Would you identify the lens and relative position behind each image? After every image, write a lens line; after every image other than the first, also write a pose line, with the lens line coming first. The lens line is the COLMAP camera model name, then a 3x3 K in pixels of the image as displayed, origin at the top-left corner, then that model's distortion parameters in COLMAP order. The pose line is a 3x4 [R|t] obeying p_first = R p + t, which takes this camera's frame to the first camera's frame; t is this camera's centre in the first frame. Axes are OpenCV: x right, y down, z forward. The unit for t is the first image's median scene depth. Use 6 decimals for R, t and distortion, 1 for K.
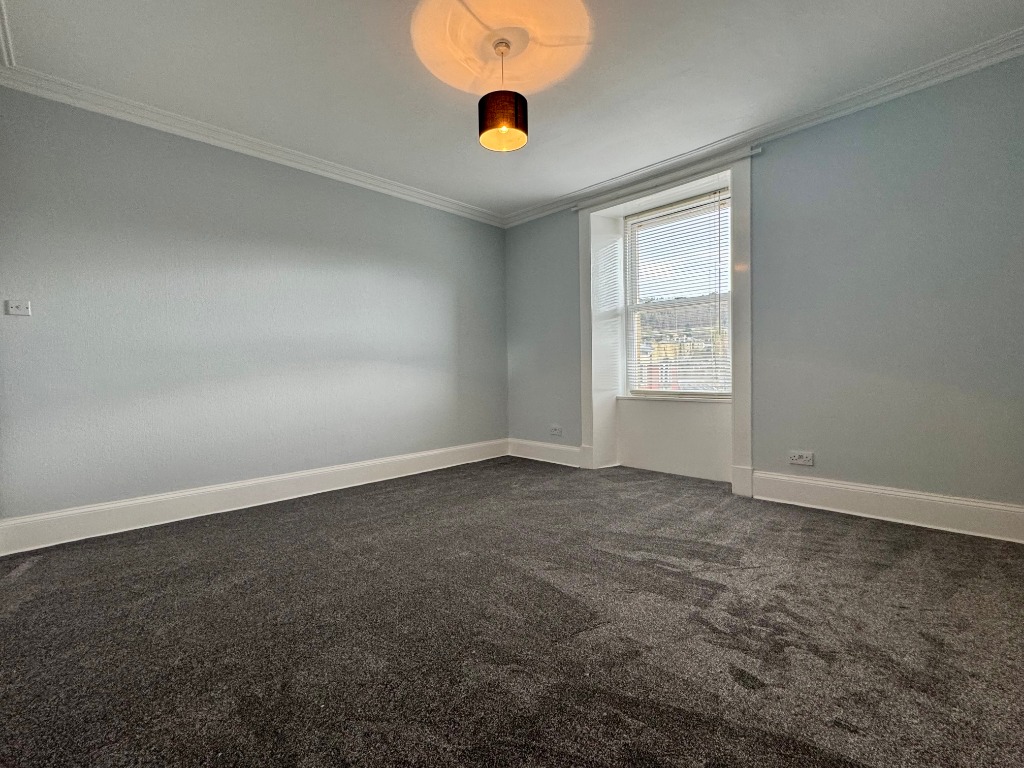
lens RADIAL K [[437.4, 0, 512.0], [0, 437.4, 384.0], [0, 0, 1]] dist [0.000751, 0.000003]
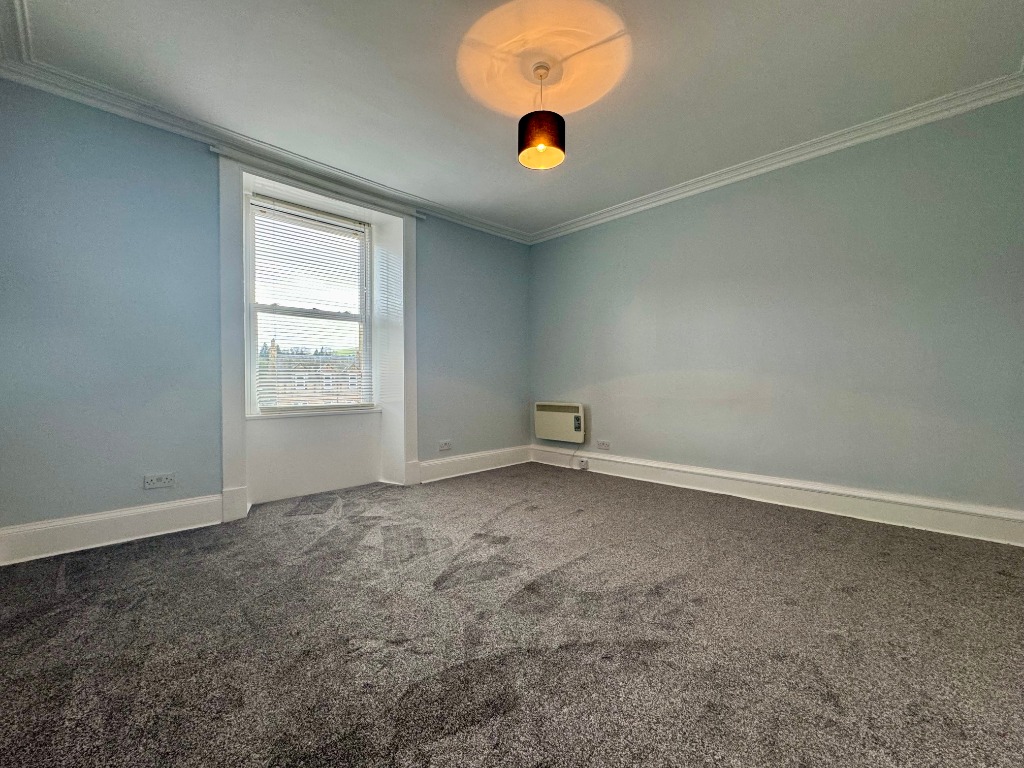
lens RADIAL K [[417.6, 0, 512.0], [0, 417.6, 384.0], [0, 0, 1]] dist [-0.000306, -0.000160]
pose [[0.032942, 0.012436, 0.999380, -0.696705], [0.036529, 0.999240, -0.013639, -0.003598], [-0.998789, 0.036956, 0.032463, 0.728761]]
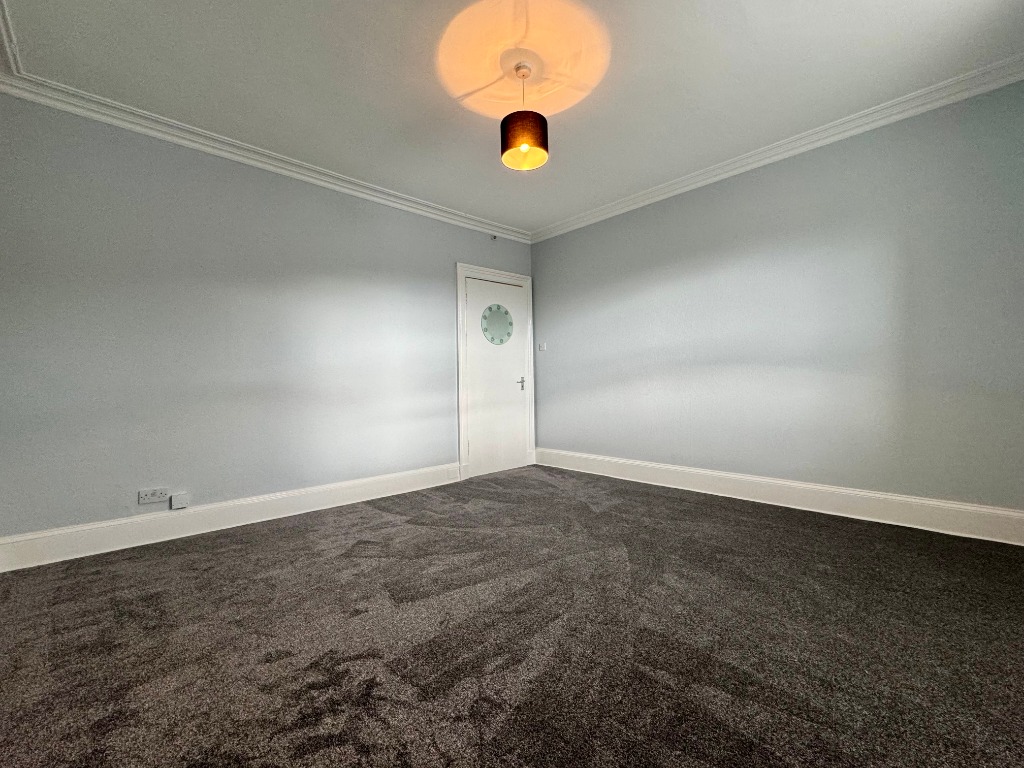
lens RADIAL K [[417.6, 0, 512.0], [0, 417.6, 384.0], [0, 0, 1]] dist [-0.000306, -0.000160]
pose [[0.031900, 0.022894, -0.999229, 0.670364], [-0.011181, 0.999683, 0.022547, -0.032499], [0.999429, 0.010453, 0.032146, 0.648323]]
